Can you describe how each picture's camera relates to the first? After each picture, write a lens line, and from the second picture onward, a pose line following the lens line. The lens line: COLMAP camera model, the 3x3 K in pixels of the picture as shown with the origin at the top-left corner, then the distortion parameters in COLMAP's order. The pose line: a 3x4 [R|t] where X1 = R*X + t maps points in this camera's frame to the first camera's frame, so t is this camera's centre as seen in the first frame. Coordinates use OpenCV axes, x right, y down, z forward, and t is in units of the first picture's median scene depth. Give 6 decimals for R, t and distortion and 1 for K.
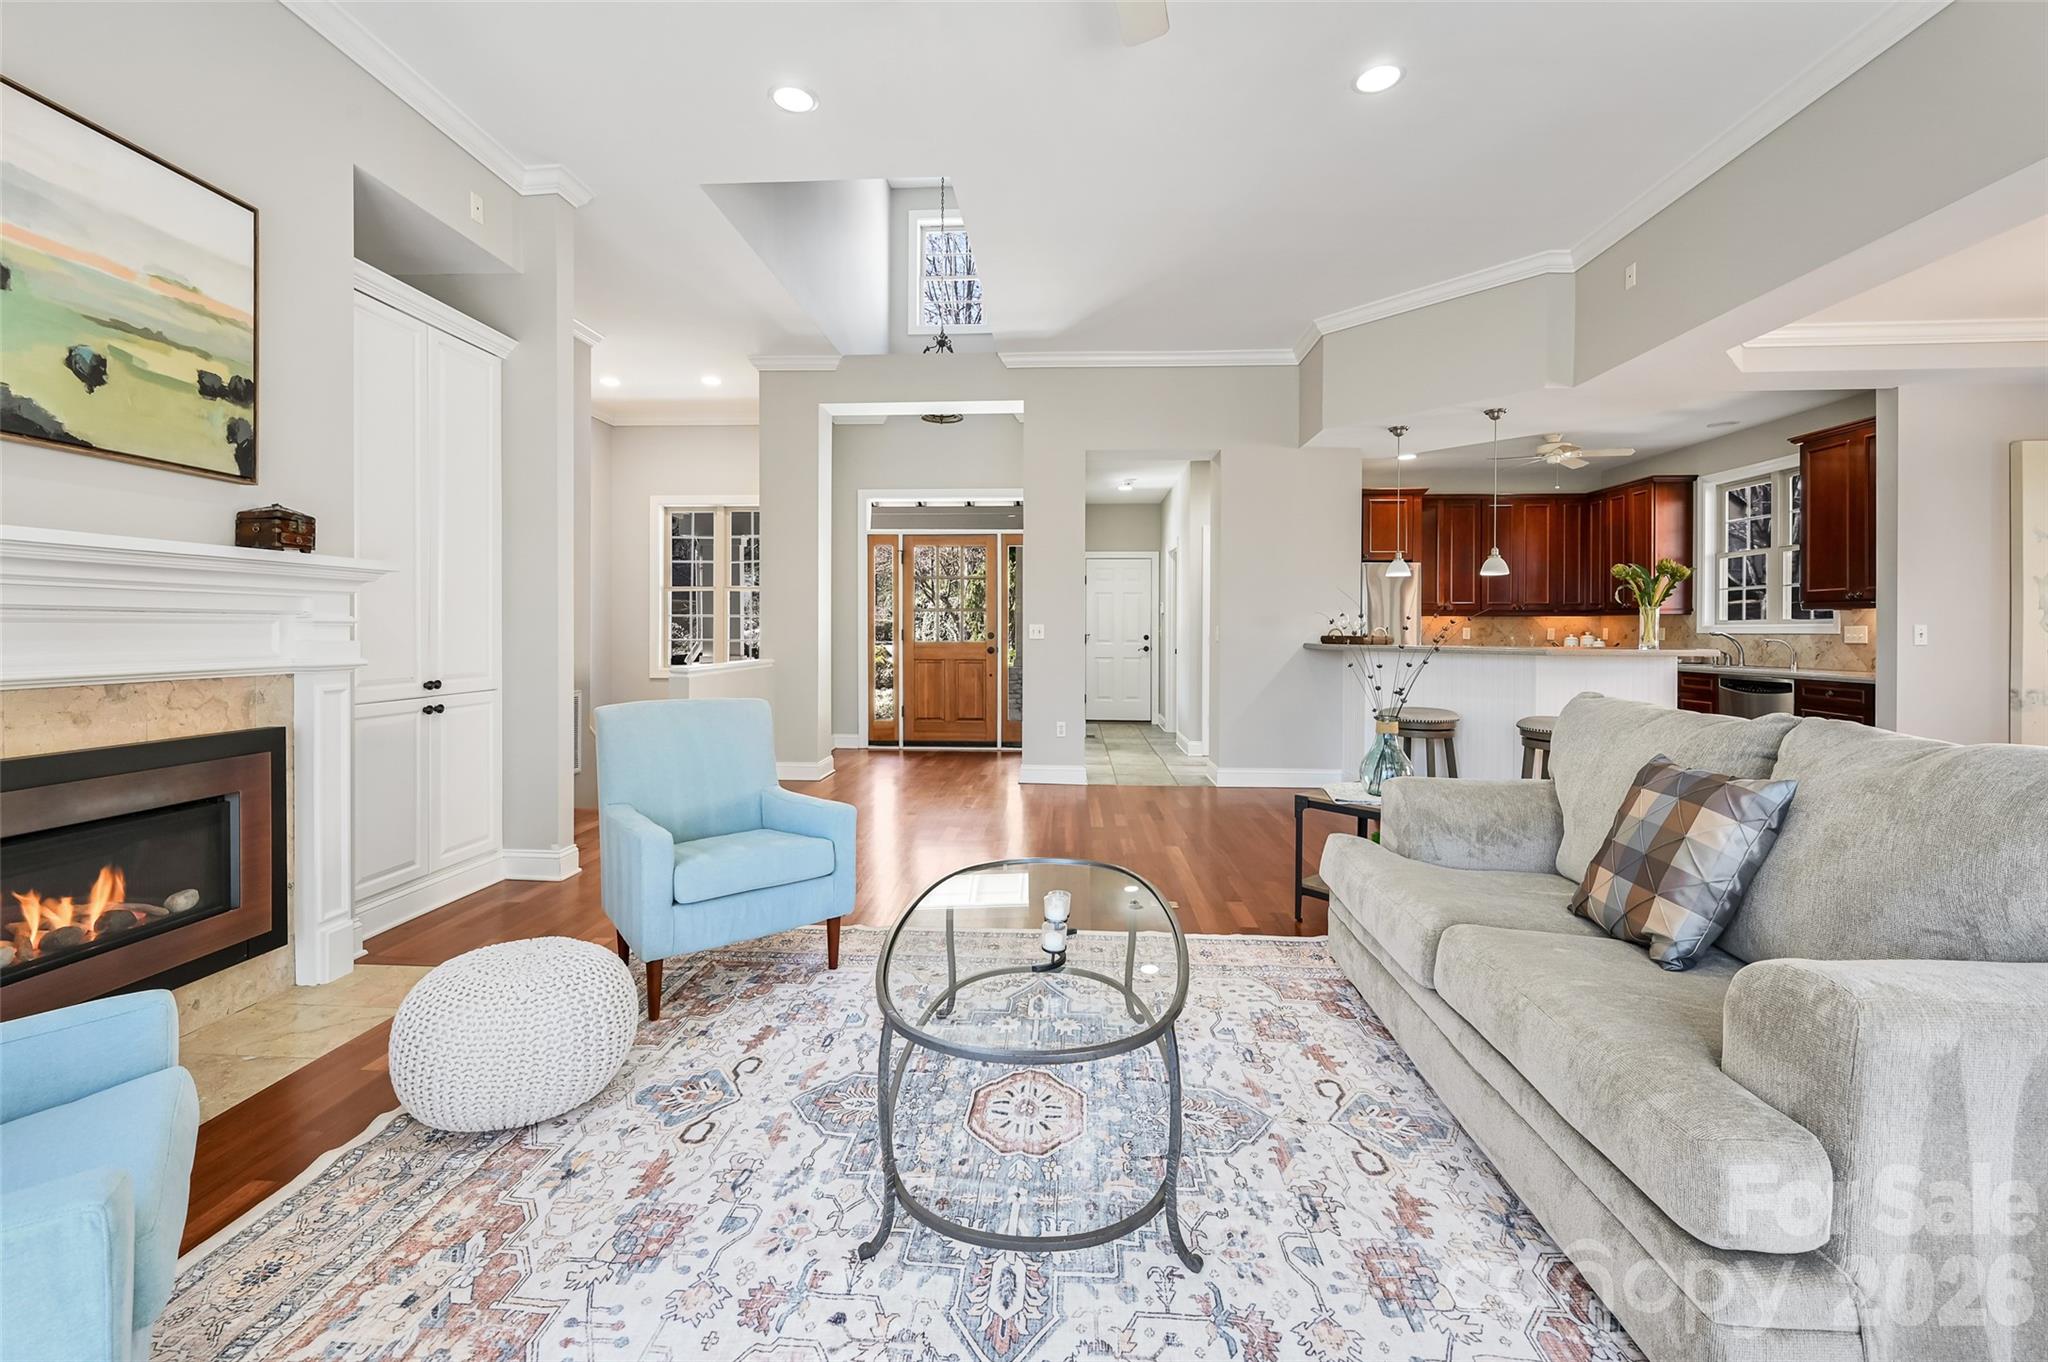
lens RADIAL K [[837.1, 0, 1018.5], [0, 837.1, 633.1], [0, 0, 1]] dist [0.000793, -0.000065]
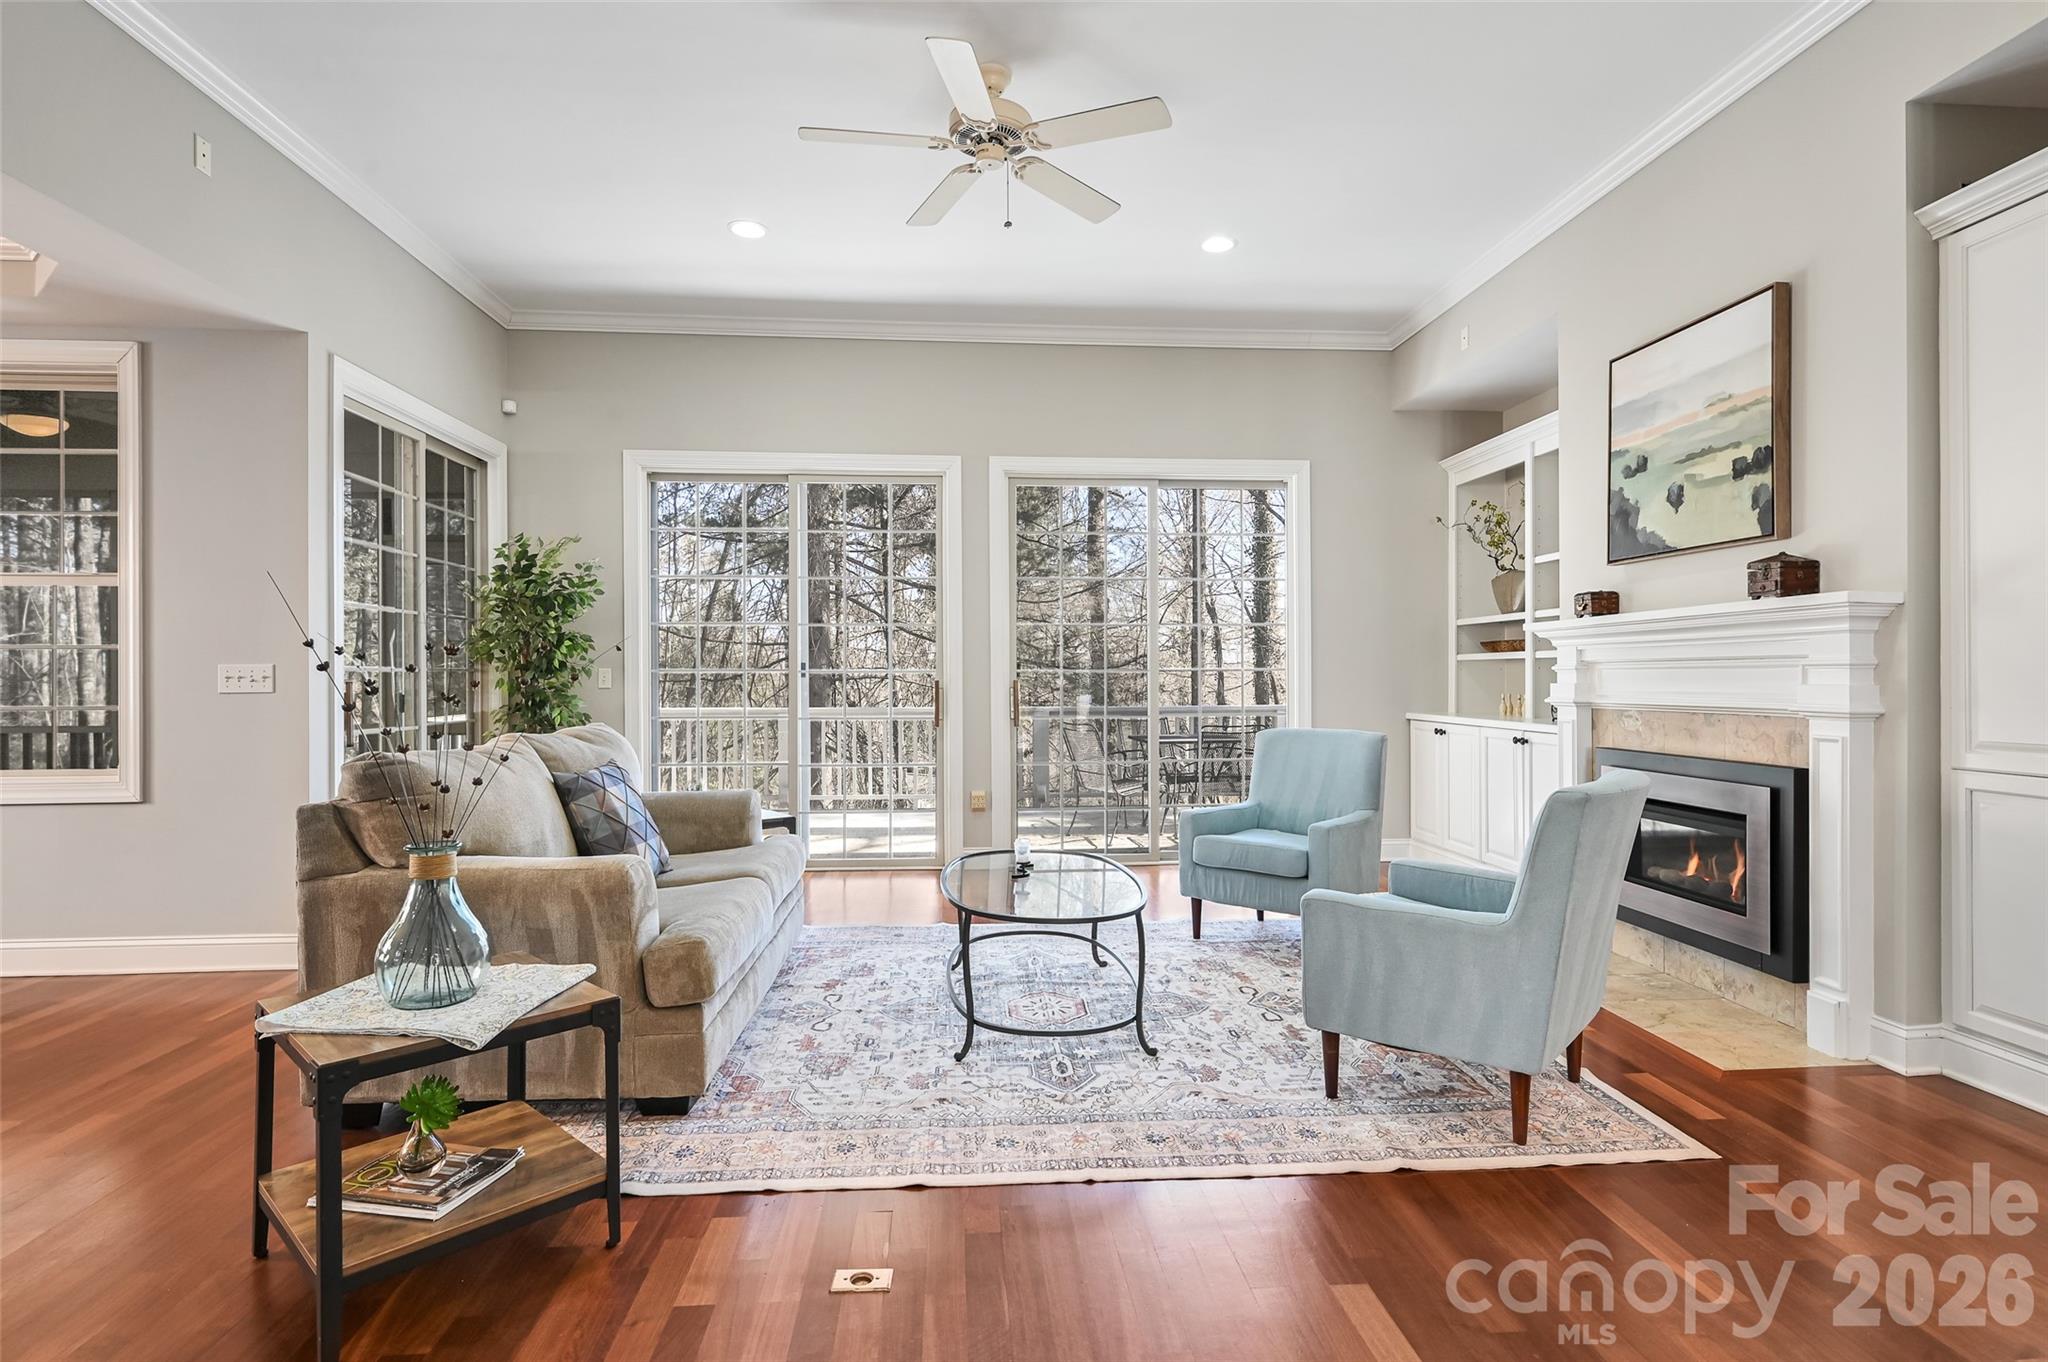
lens RADIAL K [[1018.2, 0, 1031.0], [0, 1018.2, 677.1], [0, 0, 1]] dist [-0.000267, 0.000546]
pose [[-0.990093, 0.001524, -0.140405, 0.223966], [0.001116, 0.999995, 0.002986, -0.003683], [0.140409, 0.002800, -0.990090, 2.168847]]
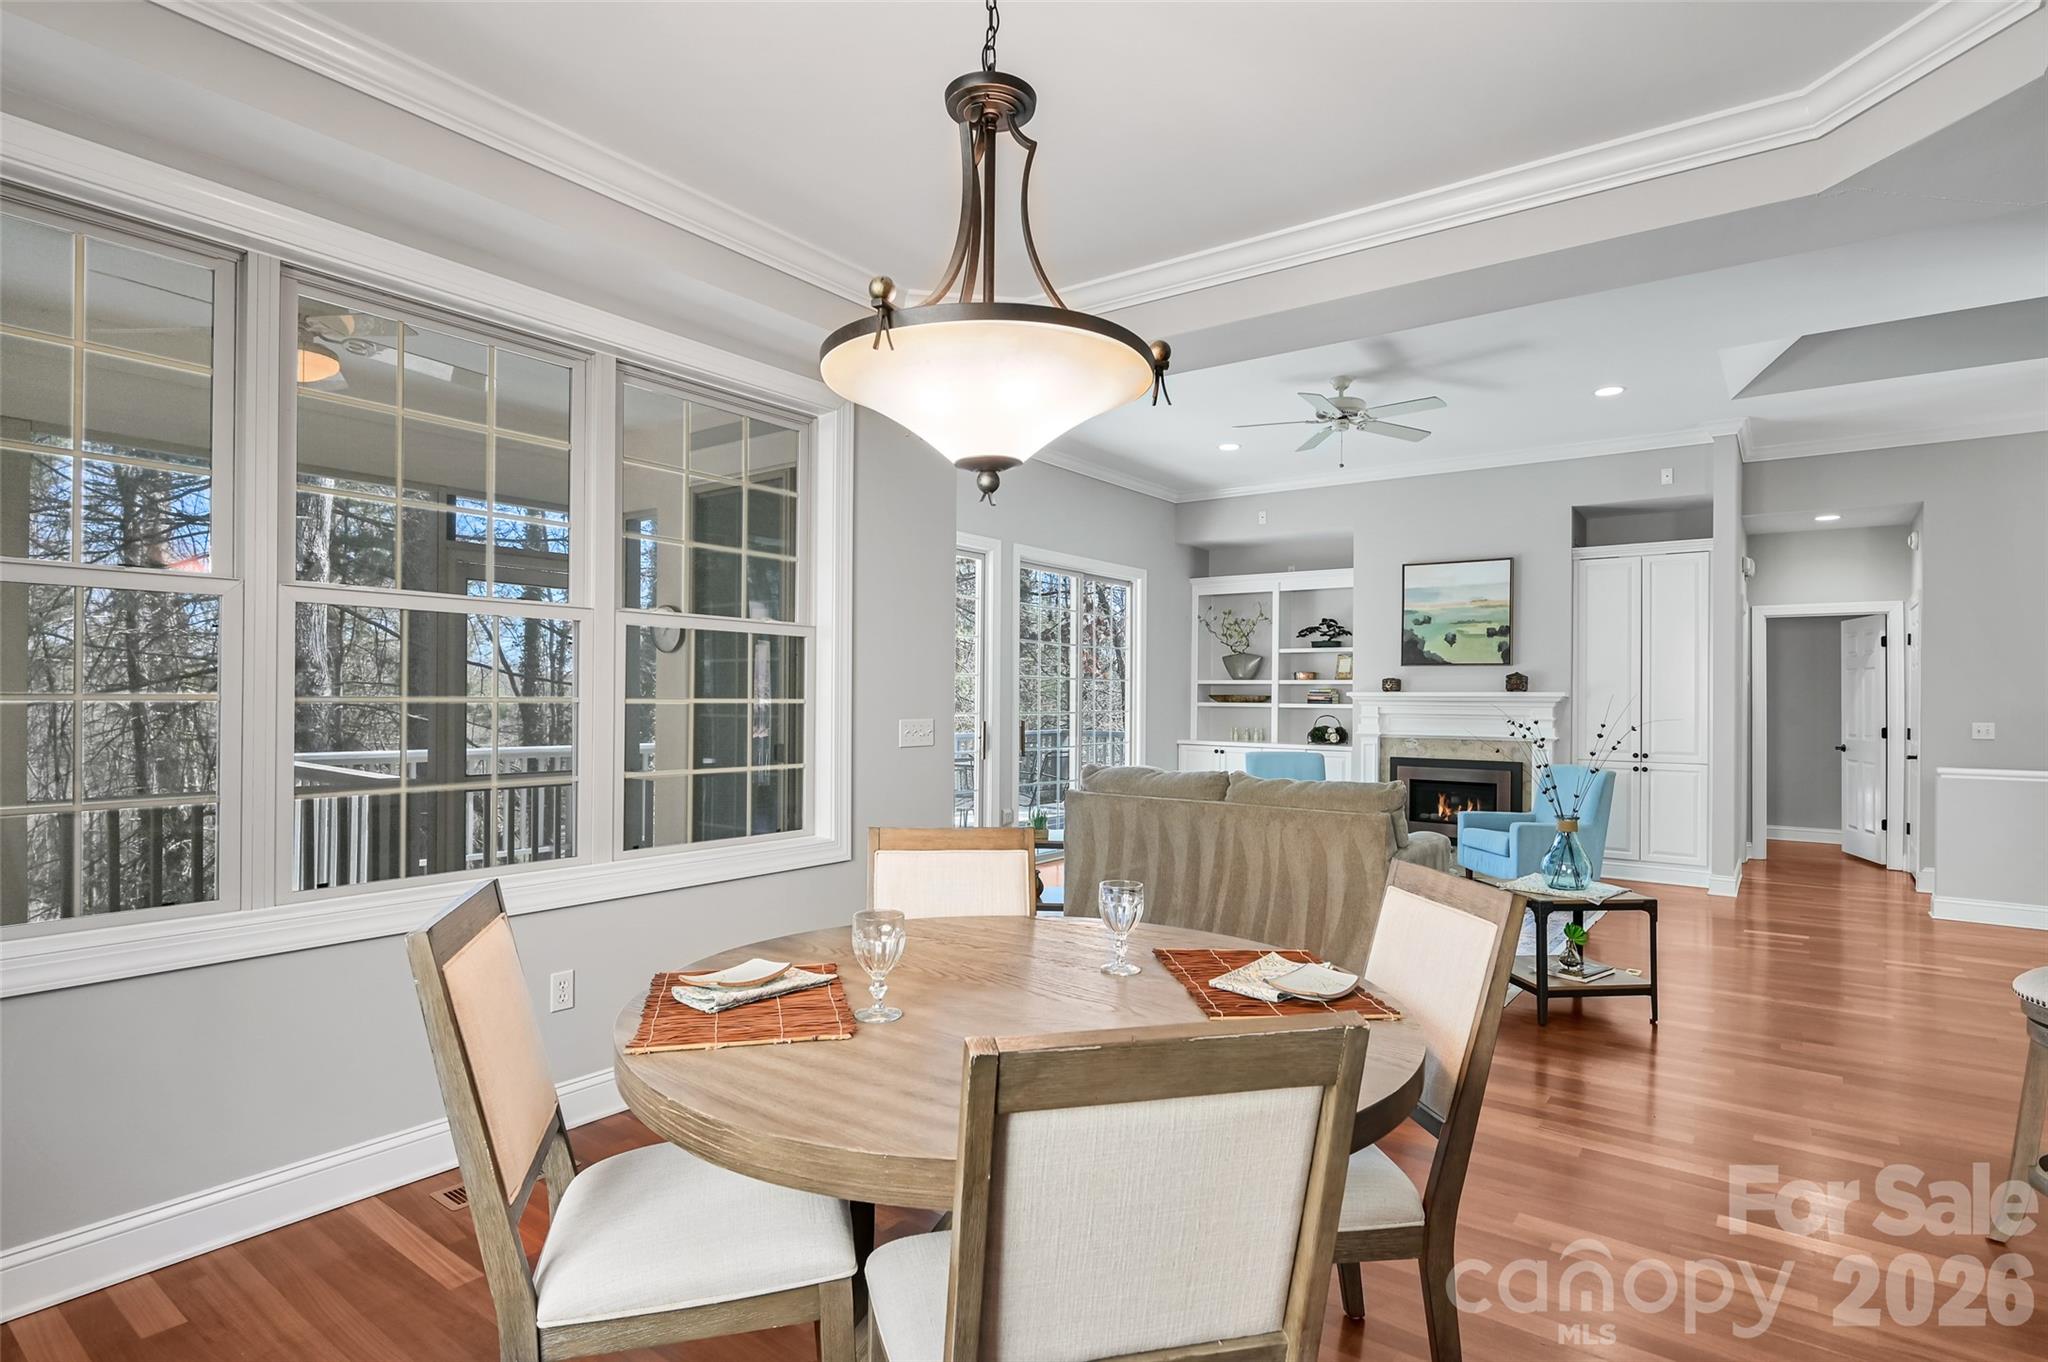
lens RADIAL K [[1061.1, 0, 1026.5], [0, 1061.1, 692.6], [0, 0, 1]] dist [0.000082, -0.000038]
pose [[-0.546993, -0.011720, -0.837055, 2.601930], [-0.014203, 0.999888, -0.004718, -0.059139], [0.837017, 0.009308, -0.547098, 1.537412]]
